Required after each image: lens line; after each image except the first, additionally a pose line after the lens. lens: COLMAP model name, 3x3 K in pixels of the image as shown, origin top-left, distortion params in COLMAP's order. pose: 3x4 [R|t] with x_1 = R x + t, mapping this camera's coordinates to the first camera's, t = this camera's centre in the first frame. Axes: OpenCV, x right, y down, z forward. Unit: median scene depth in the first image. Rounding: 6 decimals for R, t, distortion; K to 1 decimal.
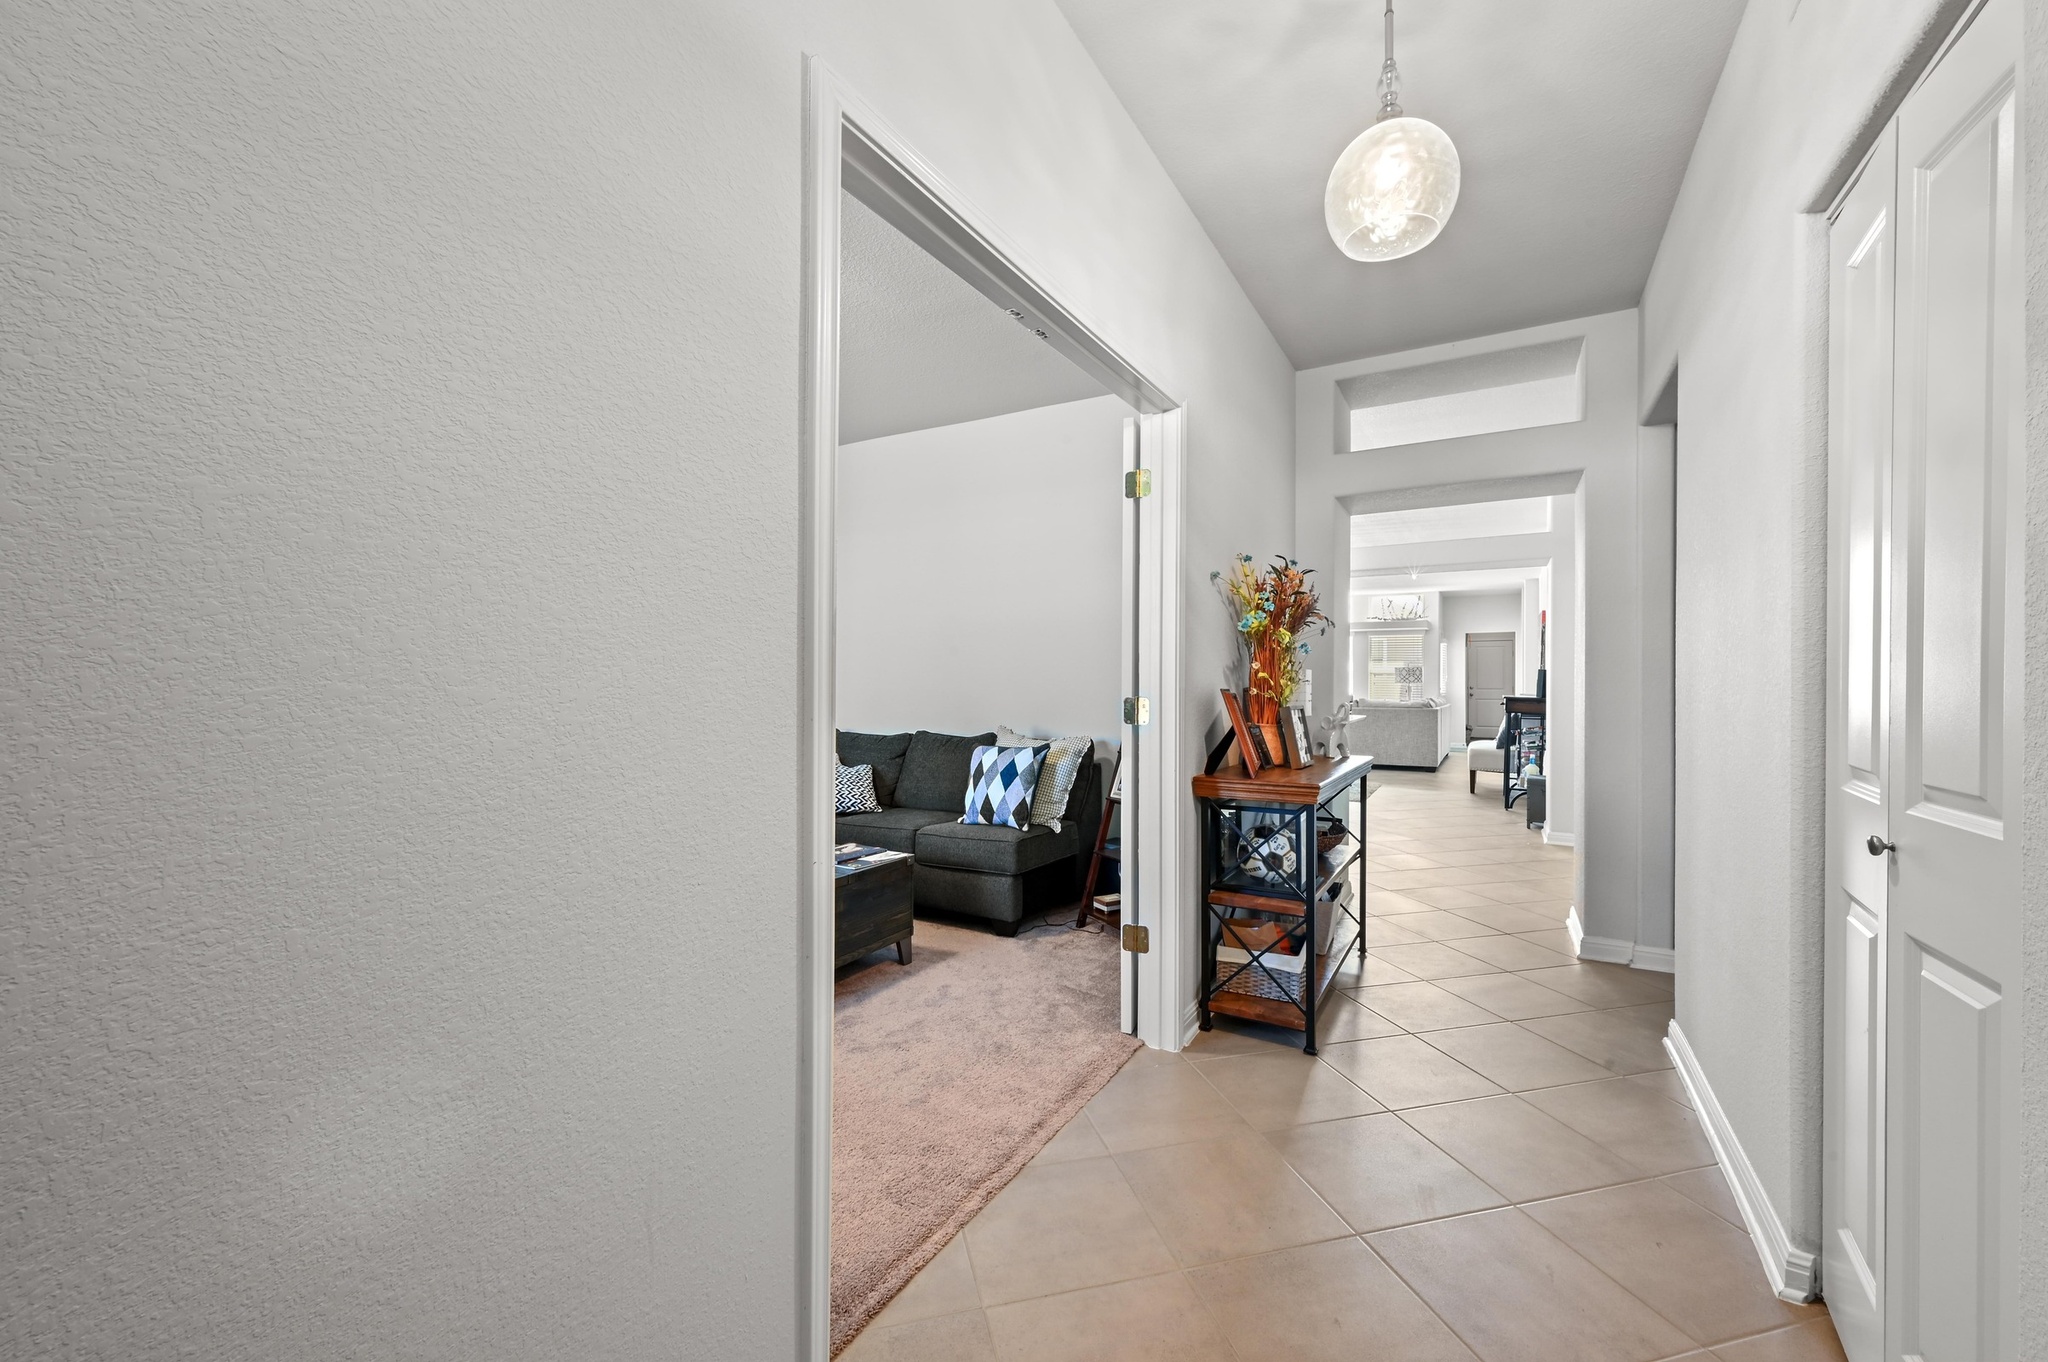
lens RADIAL K [[823.1, 0, 1034.3], [0, 823.1, 684.4], [0, 0, 1]] dist [-0.002163, 0.000121]
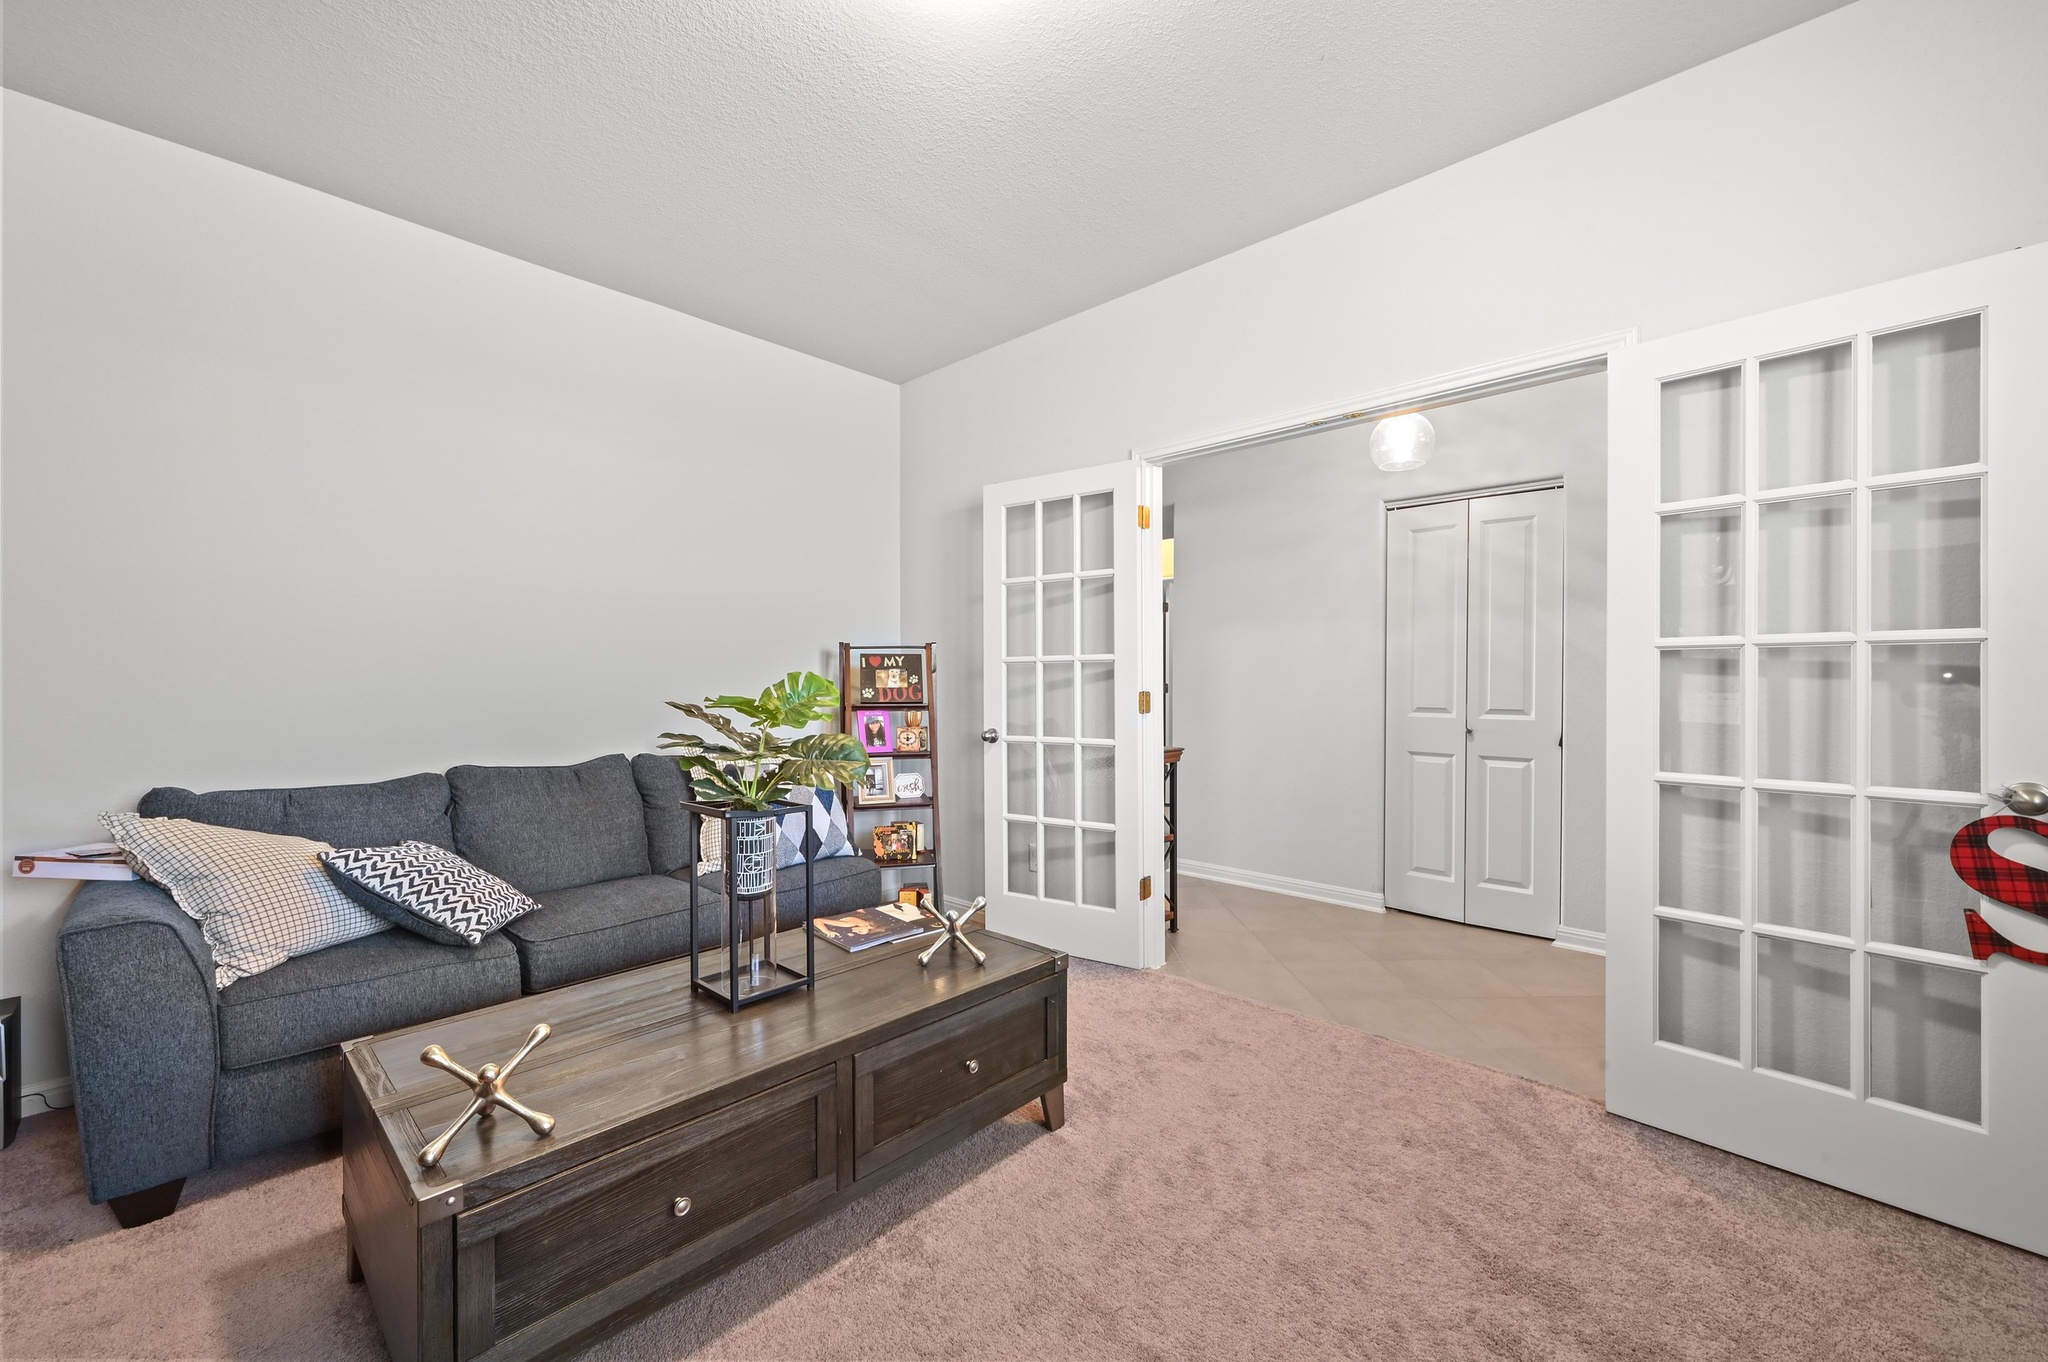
lens RADIAL K [[823.1, 0, 1030.2], [0, 823.1, 678.8], [0, 0, 1]] dist [-0.002163, 0.000121]
pose [[0.229650, -0.007612, 0.973243, -0.767528], [0.010234, 0.999933, 0.005406, -0.005311], [-0.973219, 0.008718, 0.229713, 0.617588]]
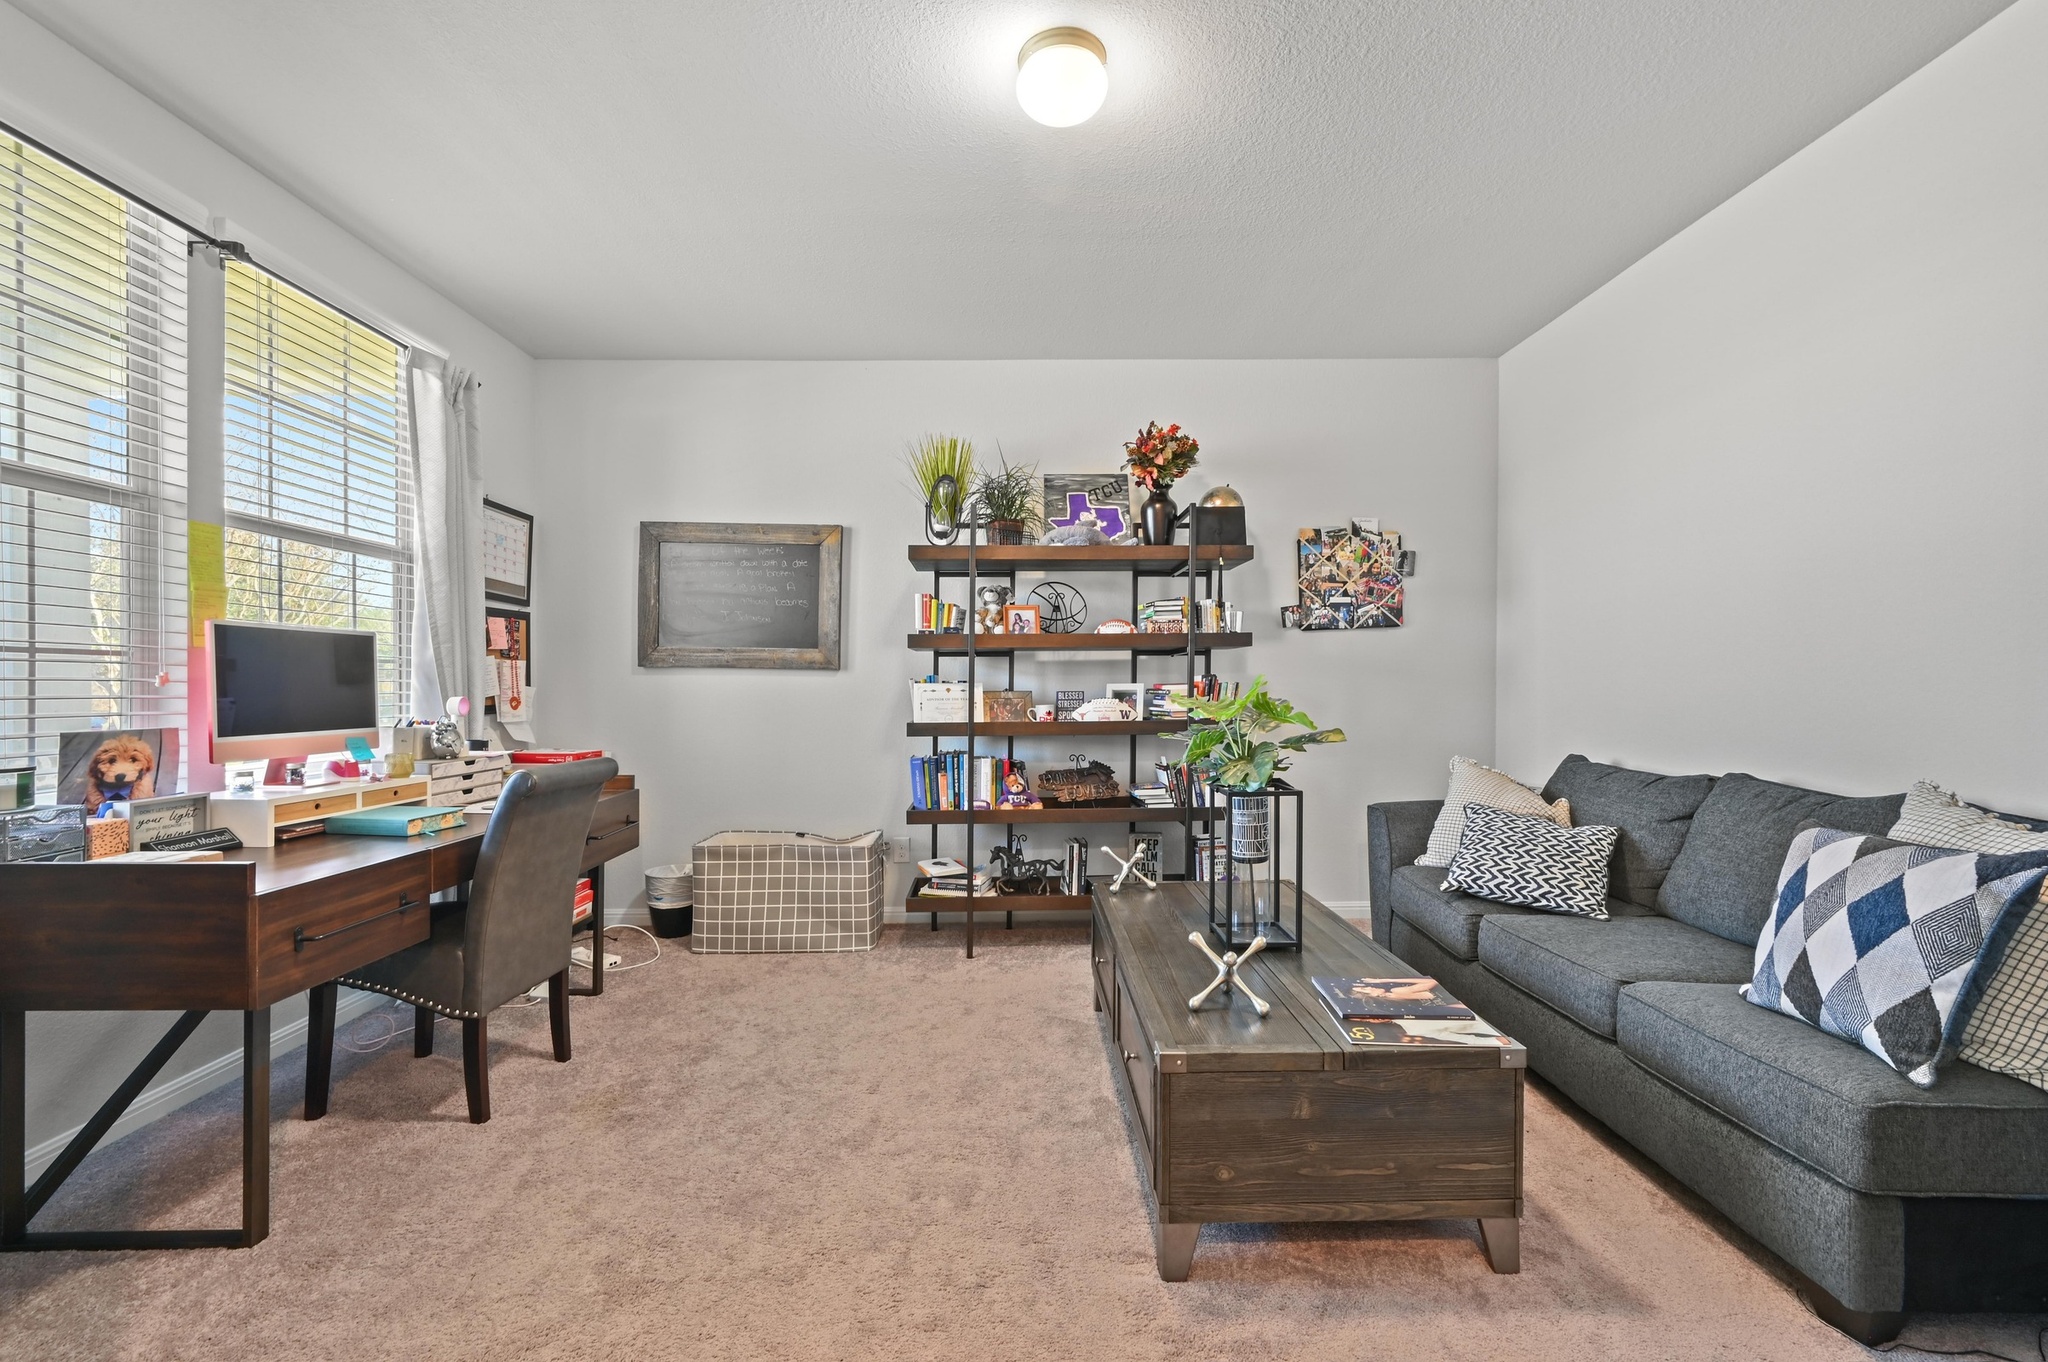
lens RADIAL K [[823.1, 0, 1030.3], [0, 823.1, 689.8], [0, 0, 1]] dist [-0.002163, 0.000121]
pose [[0.512628, 0.006207, -0.858588, 0.095868], [-0.000556, 0.999976, 0.006897, 0.000633], [0.858611, -0.003058, 0.512619, 0.460038]]
